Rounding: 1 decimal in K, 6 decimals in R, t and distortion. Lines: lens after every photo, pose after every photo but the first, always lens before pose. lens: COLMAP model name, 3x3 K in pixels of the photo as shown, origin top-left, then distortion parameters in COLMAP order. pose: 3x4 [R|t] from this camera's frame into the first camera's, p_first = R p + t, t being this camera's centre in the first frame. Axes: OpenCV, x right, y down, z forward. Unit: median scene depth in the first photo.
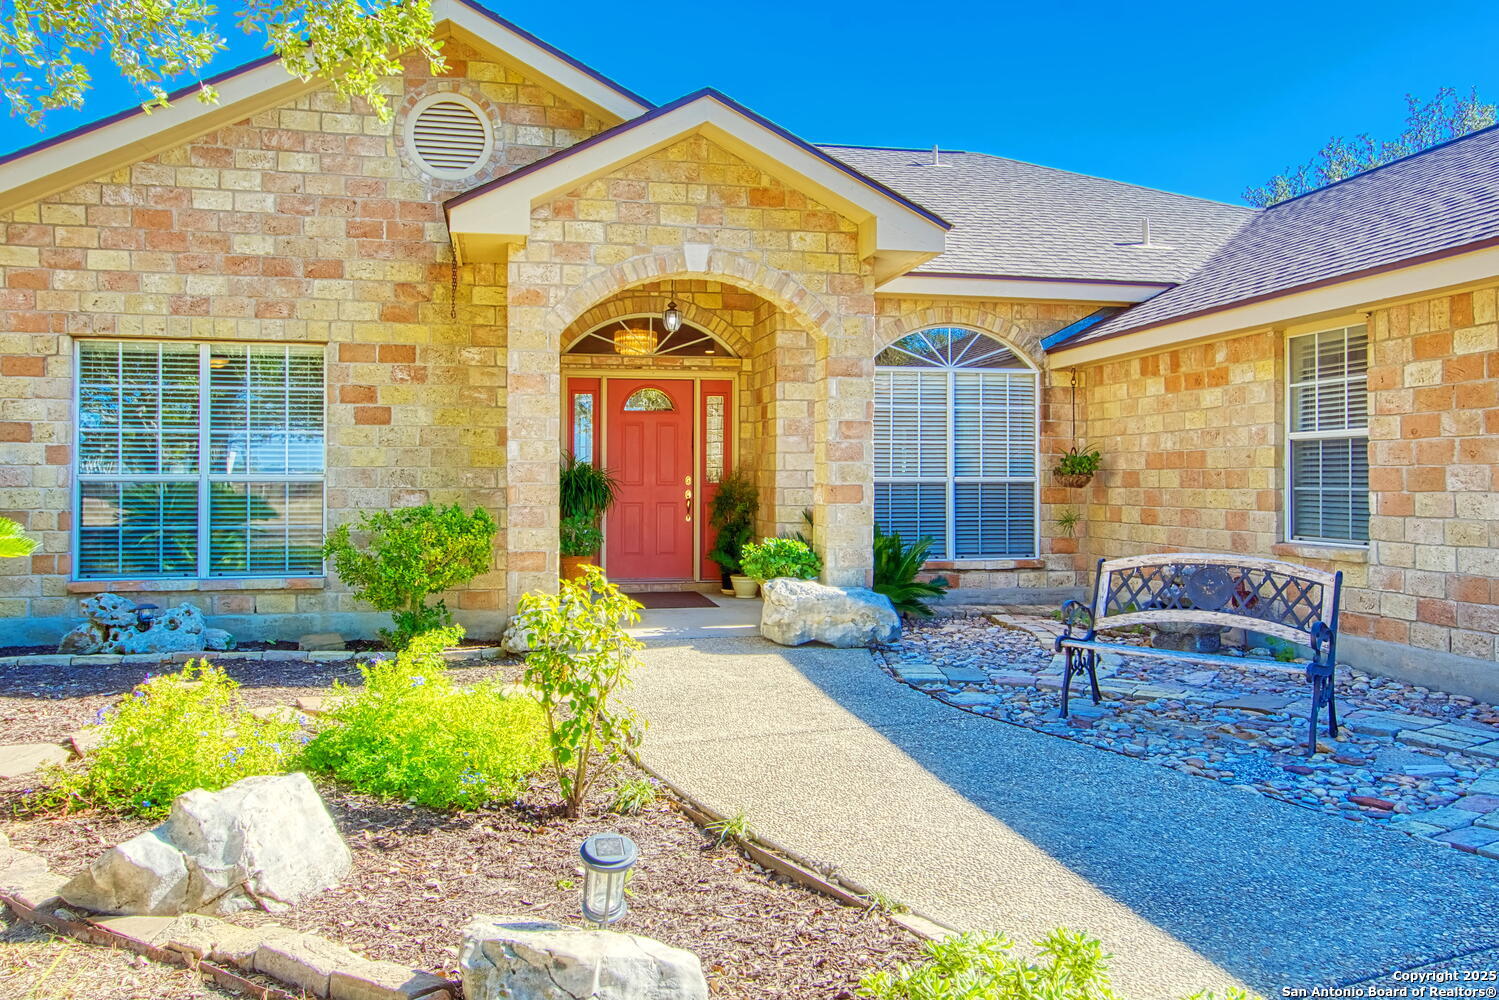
lens RADIAL K [[1144.0, 0, 749.3], [0, 1144.0, 483.7], [0, 0, 1]] dist [0.025021, 0.004217]
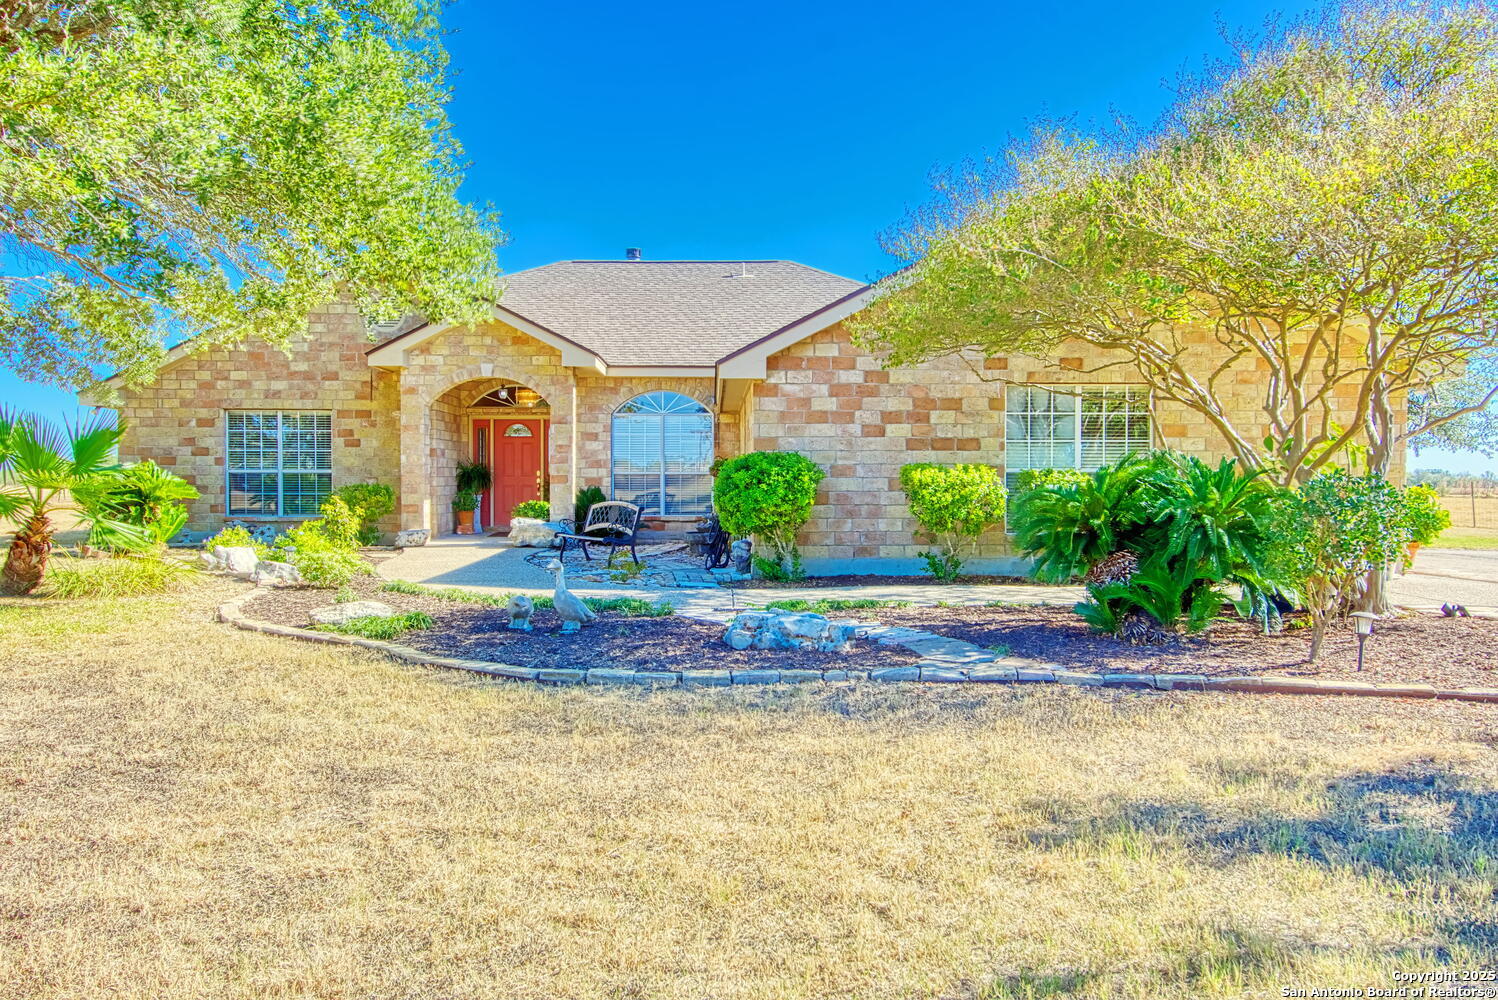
lens RADIAL K [[1143.2, 0, 747.4], [0, 1143.2, 515.0], [0, 0, 1]] dist [0.025021, 0.004217]
pose [[0.986803, 0.005368, -0.161837, 0.780108], [-0.000387, 0.999526, 0.030793, 0.009927], [0.161925, -0.030324, 0.986337, -1.048453]]
